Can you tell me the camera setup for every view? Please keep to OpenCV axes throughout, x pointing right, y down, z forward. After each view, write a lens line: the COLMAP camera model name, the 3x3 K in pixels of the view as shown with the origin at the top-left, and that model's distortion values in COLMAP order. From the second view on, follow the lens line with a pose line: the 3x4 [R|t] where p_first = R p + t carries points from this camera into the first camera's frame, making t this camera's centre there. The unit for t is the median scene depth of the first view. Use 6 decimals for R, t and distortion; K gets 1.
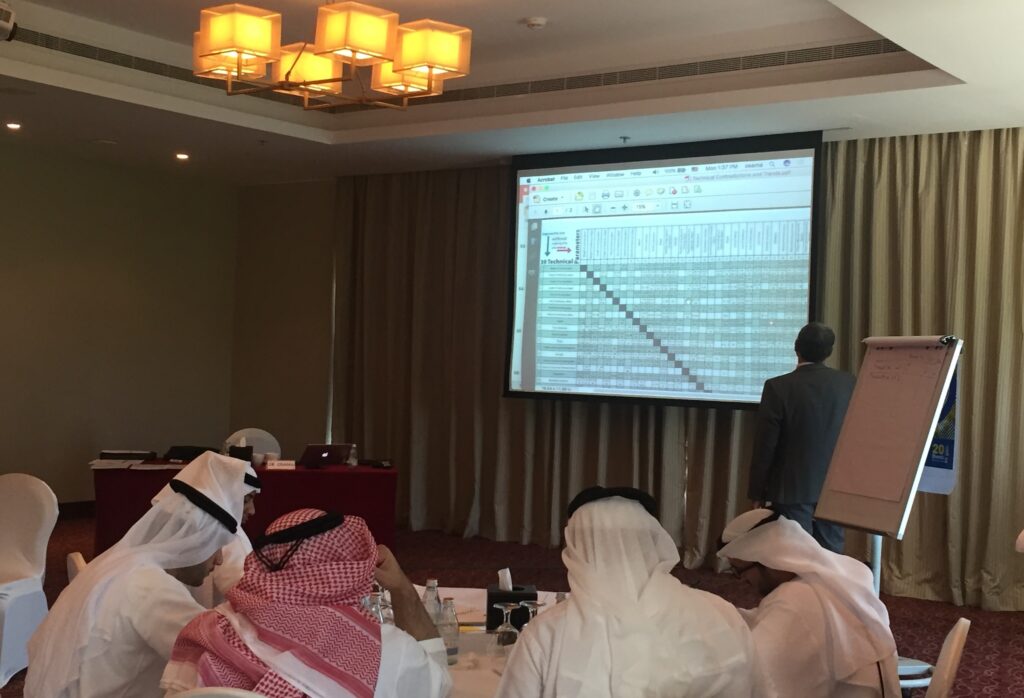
lens RADIAL K [[1401.3, 0, 512.0], [0, 1401.3, 349.0], [0, 0, 1]] dist [0.092110, -0.029860]
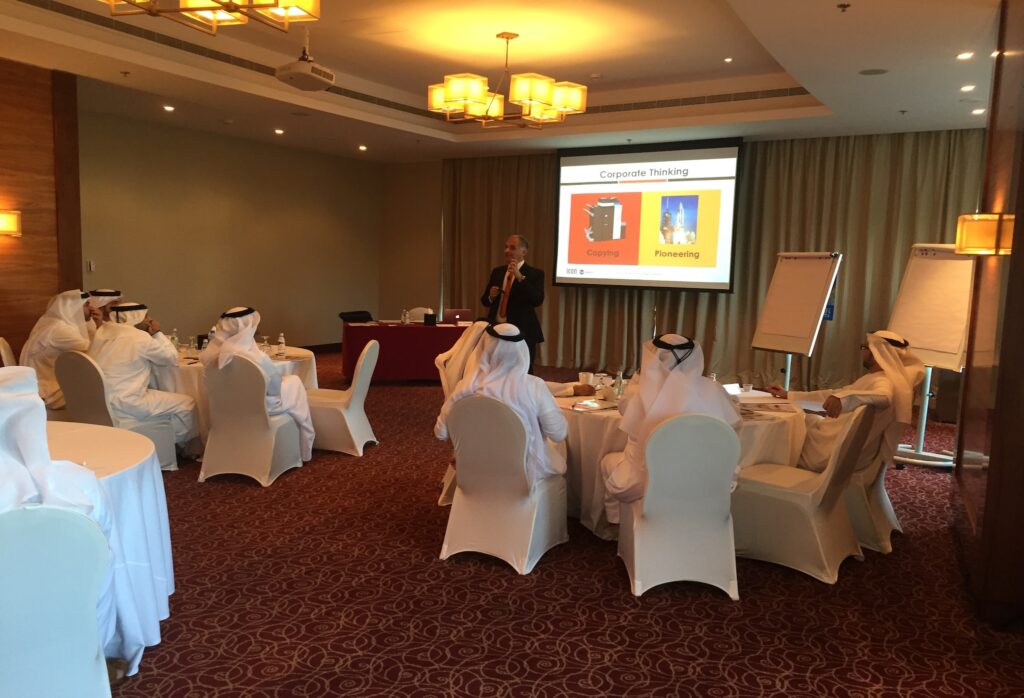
lens RADIAL K [[853.6, 0, 512.0], [0, 853.6, 349.0], [0, 0, 1]] dist [0.070000, -0.001166]
pose [[0.997862, -0.012732, 0.064104, -0.161608], [0.005619, 0.993921, 0.109950, -0.007717], [-0.065114, -0.109355, 0.991868, -0.115552]]
